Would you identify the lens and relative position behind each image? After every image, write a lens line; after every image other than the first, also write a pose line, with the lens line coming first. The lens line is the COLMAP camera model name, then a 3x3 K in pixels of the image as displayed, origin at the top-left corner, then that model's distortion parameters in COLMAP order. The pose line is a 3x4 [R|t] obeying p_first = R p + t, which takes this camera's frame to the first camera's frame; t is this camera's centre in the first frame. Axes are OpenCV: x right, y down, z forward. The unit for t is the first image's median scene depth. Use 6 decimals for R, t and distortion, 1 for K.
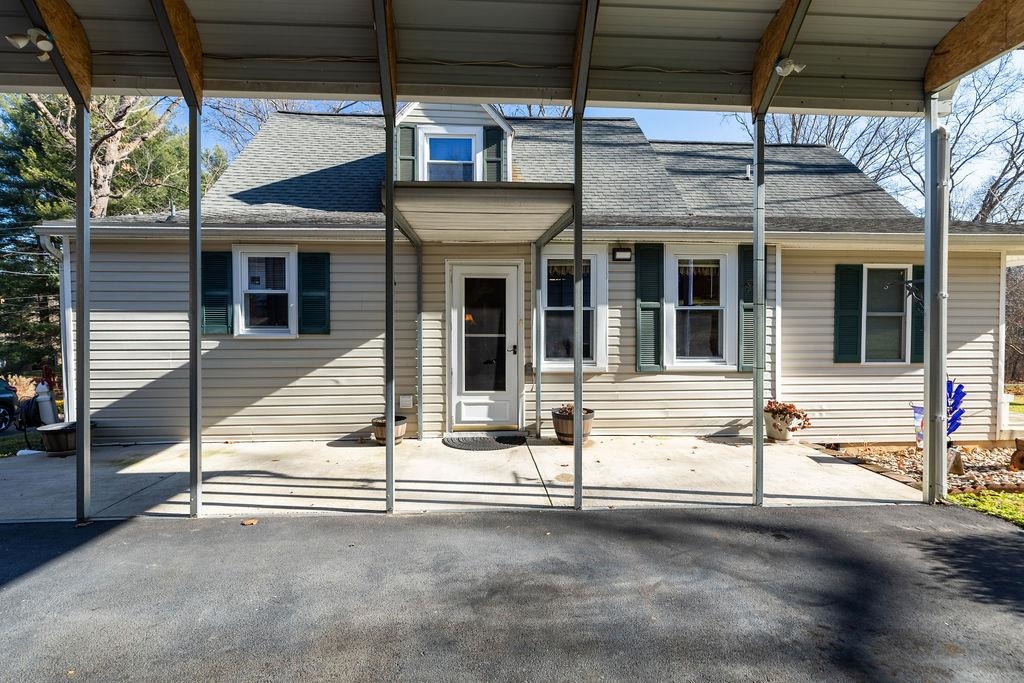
lens RADIAL K [[512.5, 0, 512.6], [0, 512.5, 331.9], [0, 0, 1]] dist [0.001318, -0.000293]
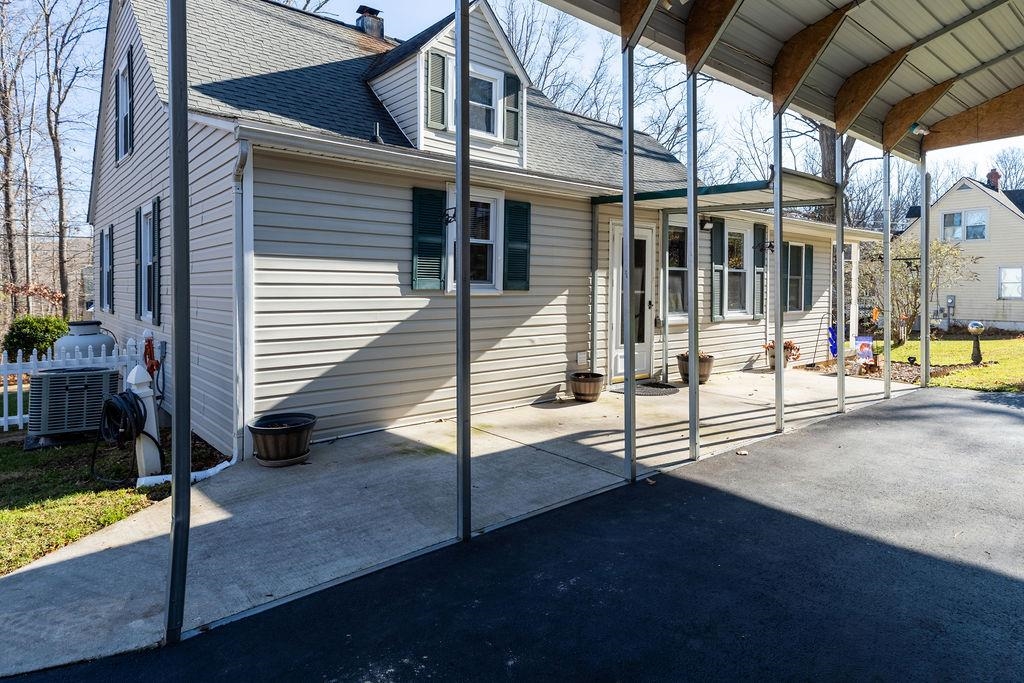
lens RADIAL K [[593.4, 0, 528.1], [0, 593.4, 295.6], [0, 0, 1]] dist [0.018602, -0.000410]
pose [[0.791560, -0.003301, 0.611082, -0.990868], [0.001276, 0.999992, 0.003748, 0.009567], [-0.611090, -0.002187, 0.791558, 0.145775]]
